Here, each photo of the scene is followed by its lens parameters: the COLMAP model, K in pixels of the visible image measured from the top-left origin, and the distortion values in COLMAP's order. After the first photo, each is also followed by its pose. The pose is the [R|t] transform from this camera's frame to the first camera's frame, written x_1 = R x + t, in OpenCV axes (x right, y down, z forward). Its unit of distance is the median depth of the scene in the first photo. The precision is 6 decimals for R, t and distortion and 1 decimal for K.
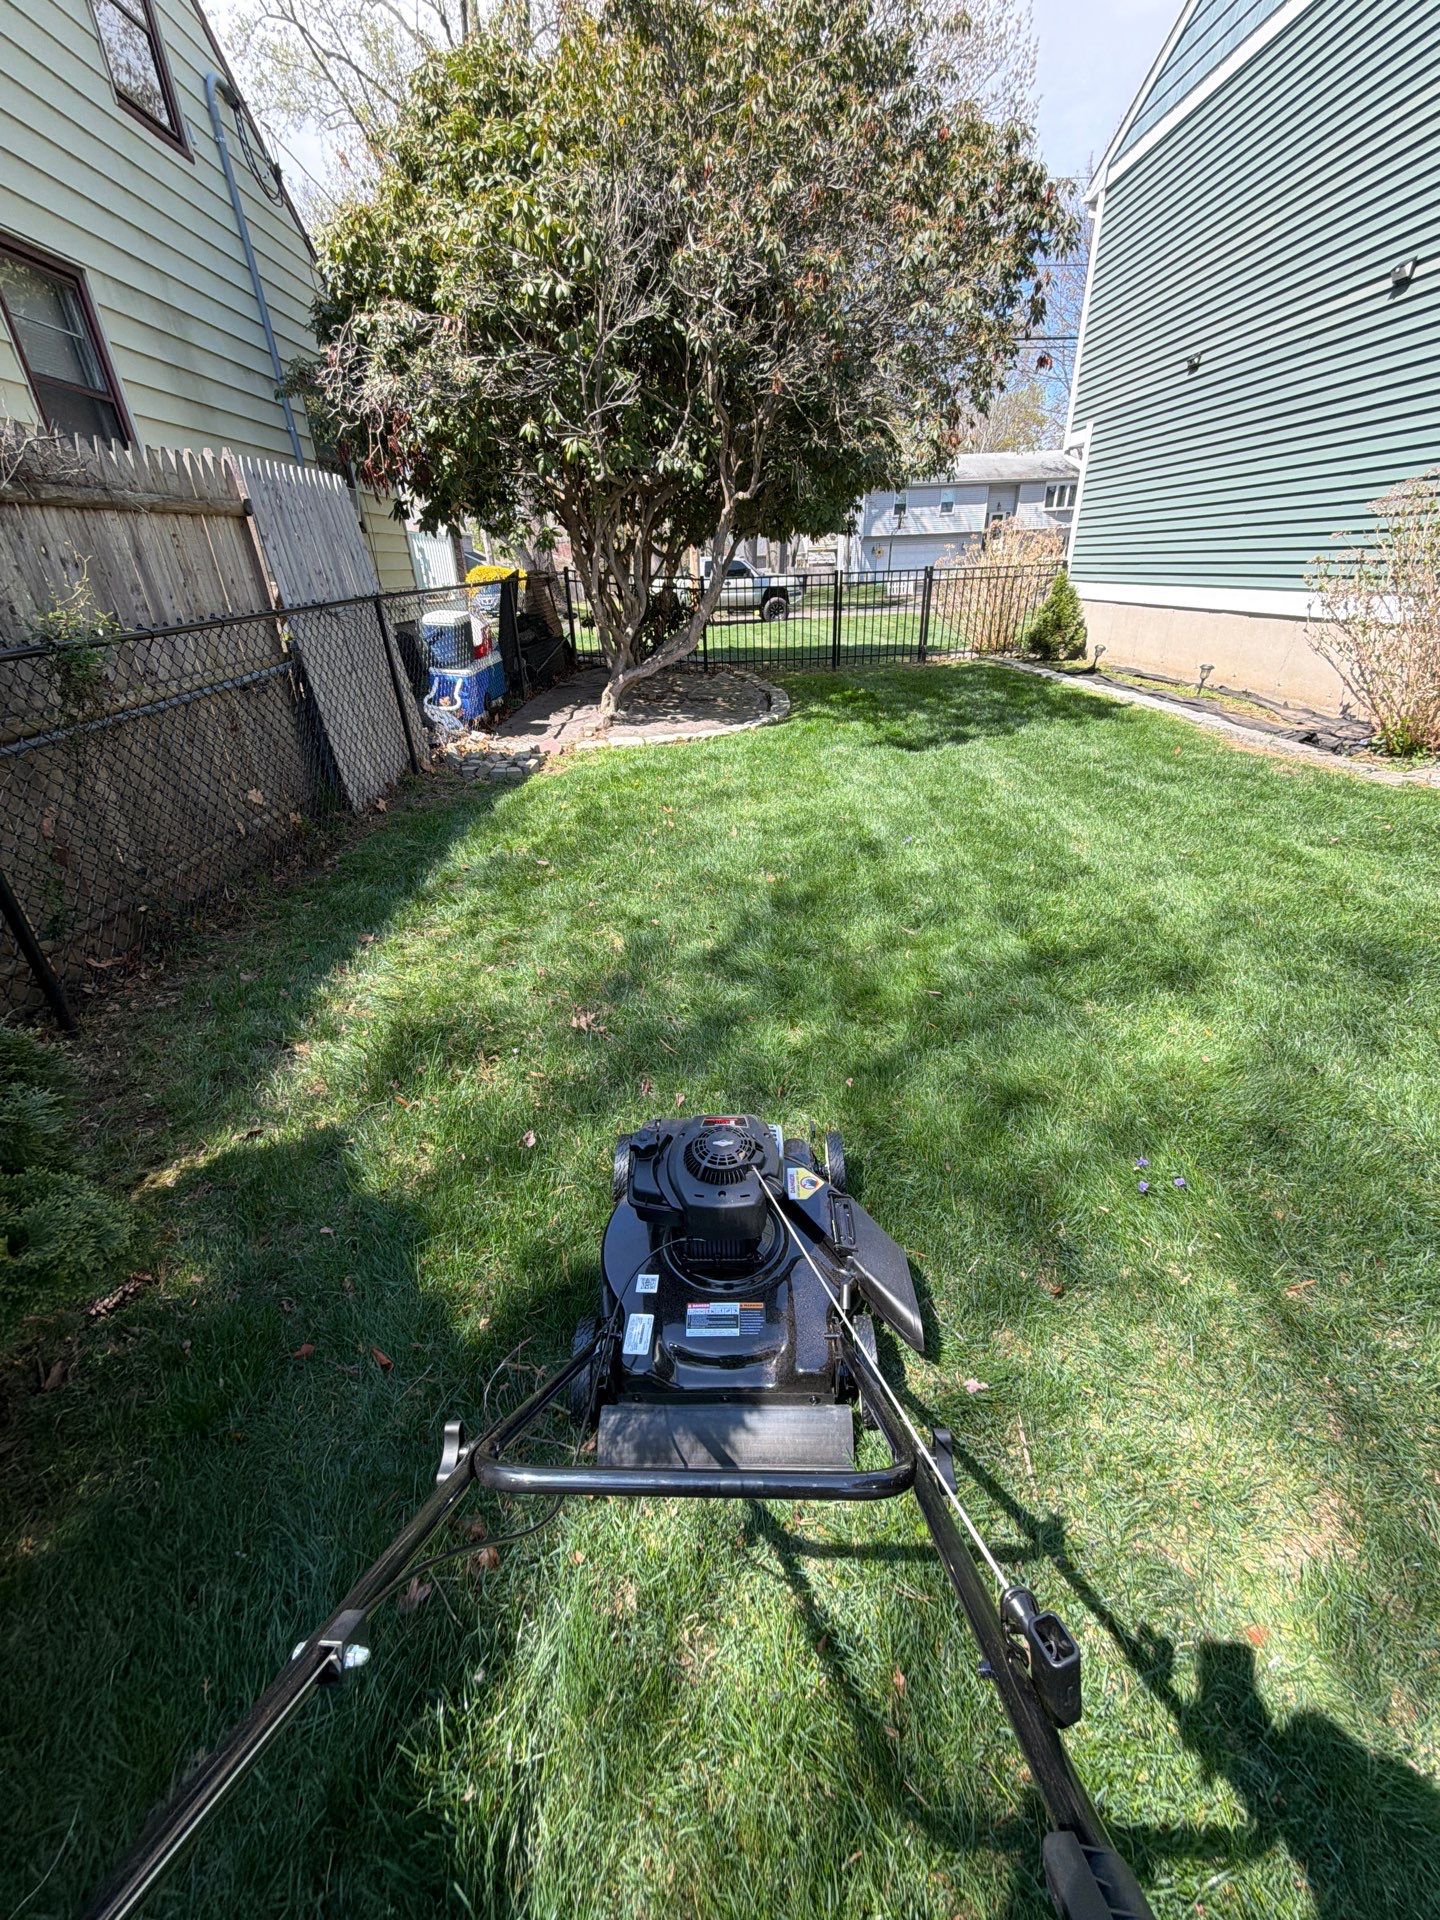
lens RADIAL K [[759.1, 0, 722.6], [0, 759.1, 959.7], [0, 0, 1]] dist [0.001105, -0.000025]
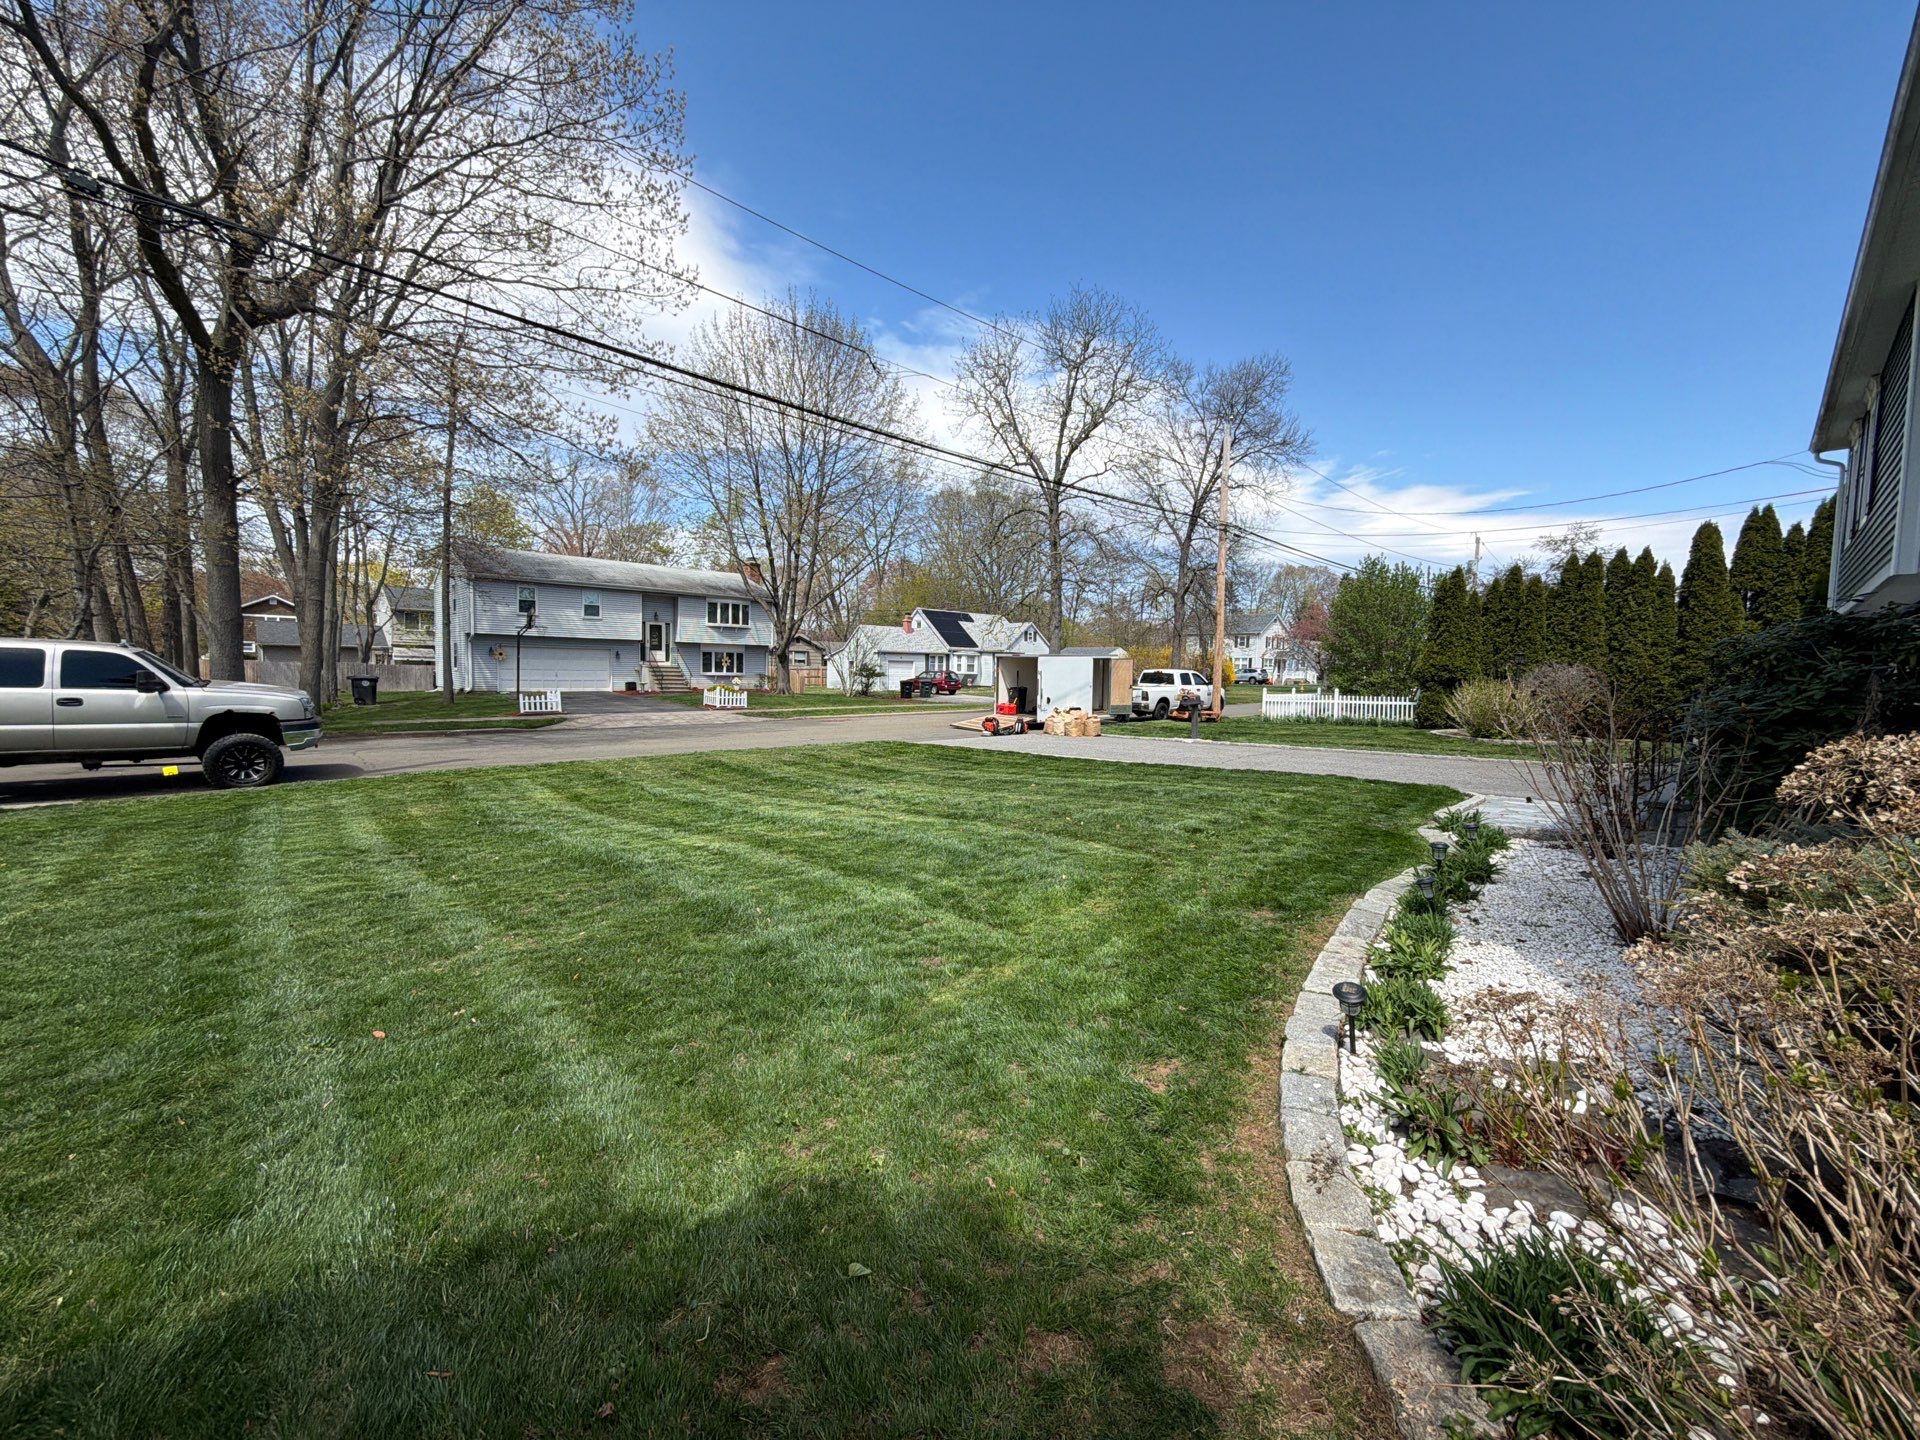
lens RADIAL K [[759.1, 0, 957.9], [0, 759.1, 722.3], [0, 0, 1]] dist [0.001105, -0.000025]
pose [[0.749349, 0.010092, 0.662099, 0.053433], [0.254691, 0.918572, -0.302254, -0.144590], [-0.611236, 0.395124, 0.685761, 0.257890]]
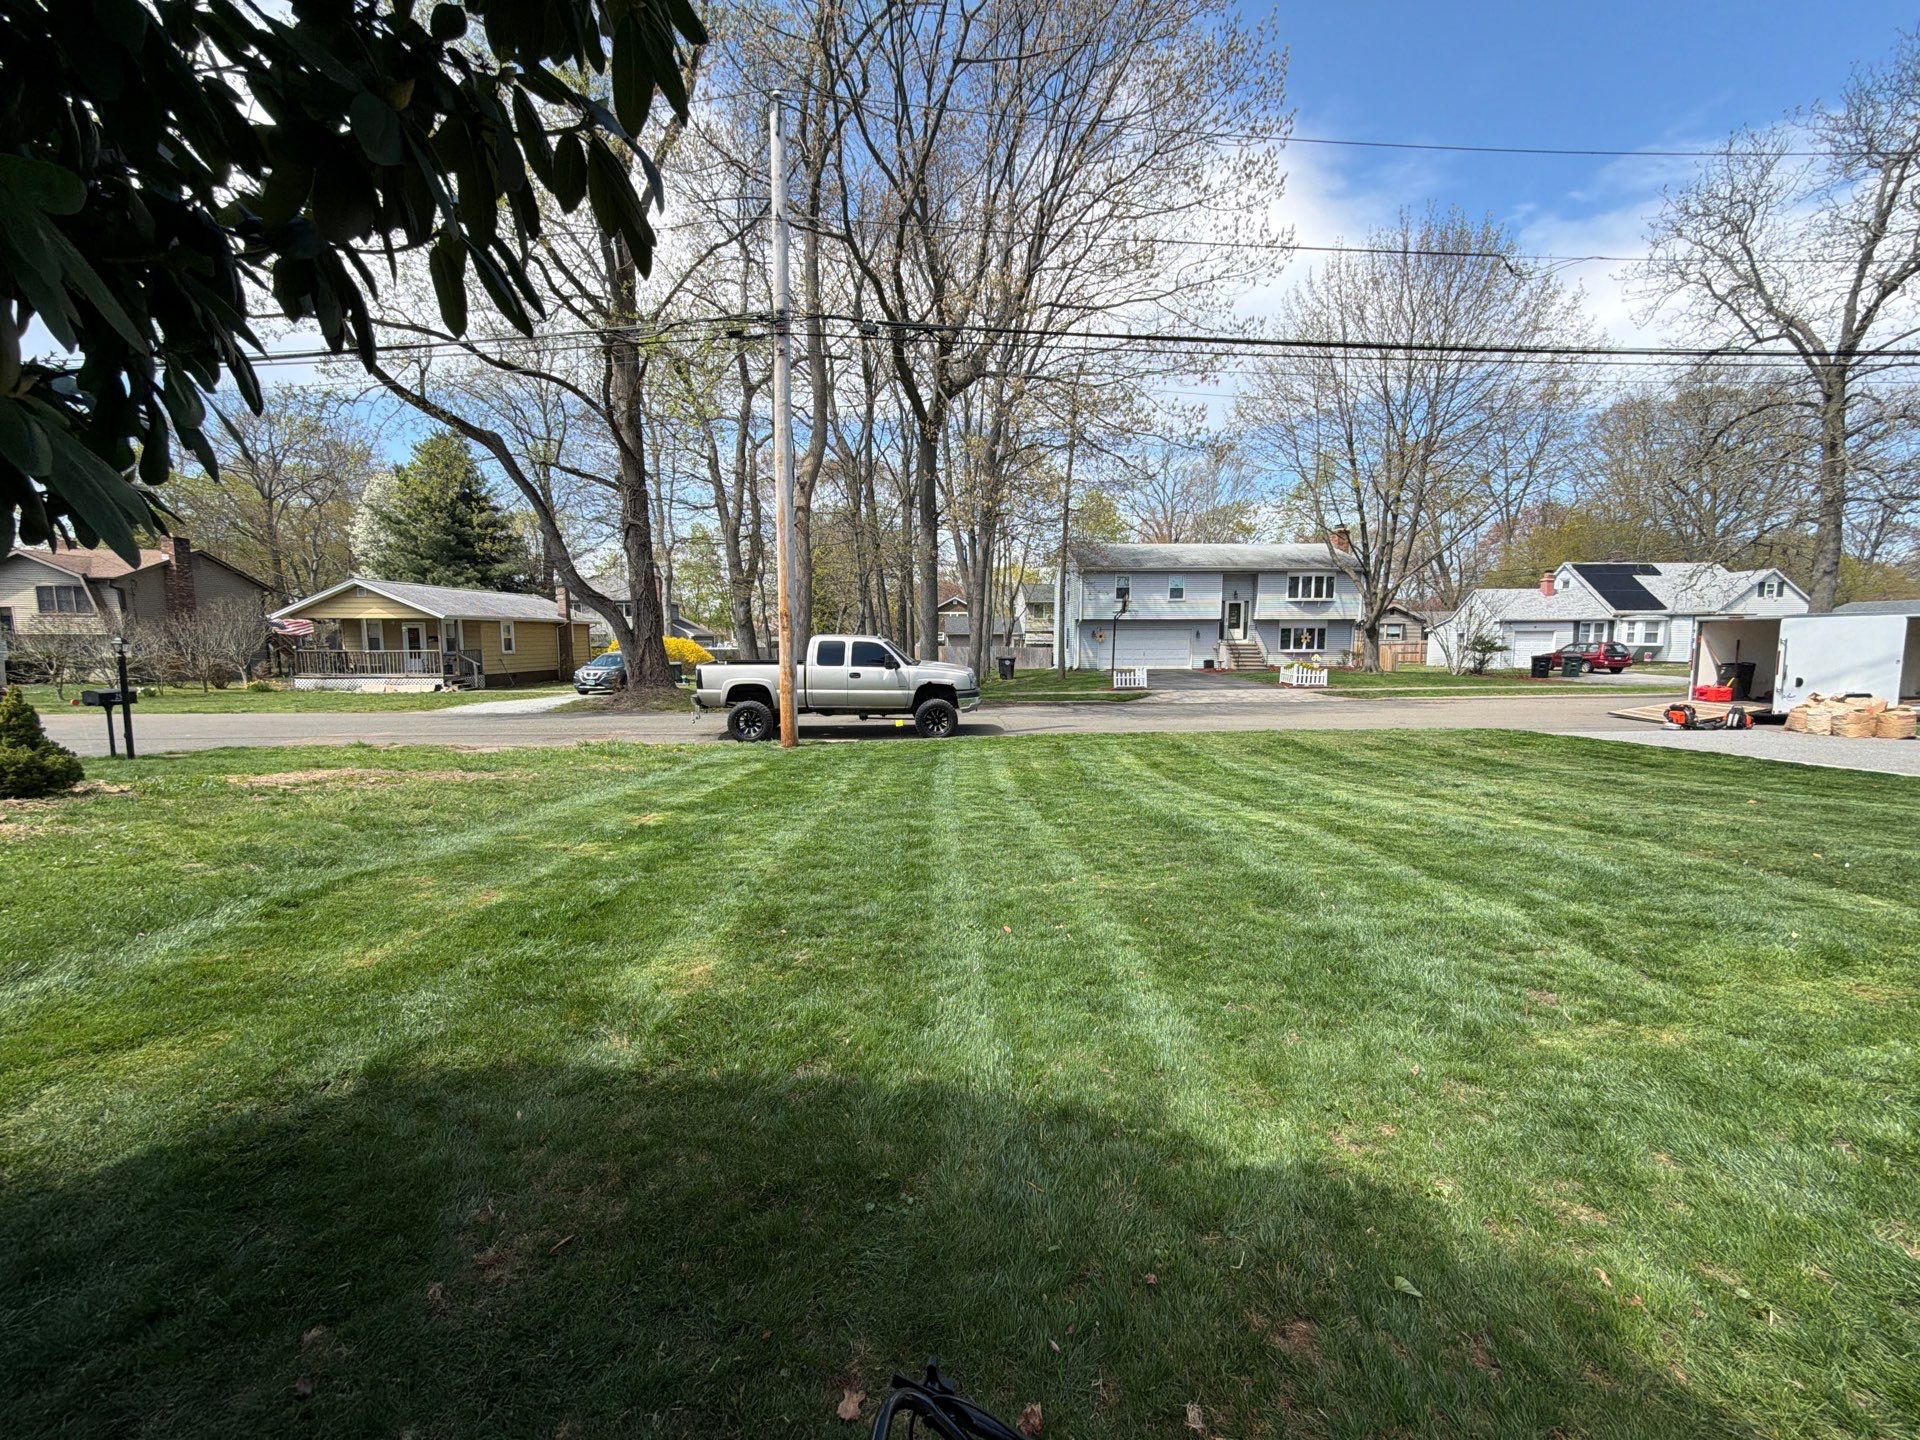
lens RADIAL K [[759.1, 0, 961.1], [0, 759.1, 723.0], [0, 0, 1]] dist [0.001105, -0.000025]
pose [[0.999265, 0.038186, 0.003219, 0.053085], [-0.034509, 0.933183, -0.357740, -0.141456], [-0.016664, 0.357366, 0.933816, 0.252631]]
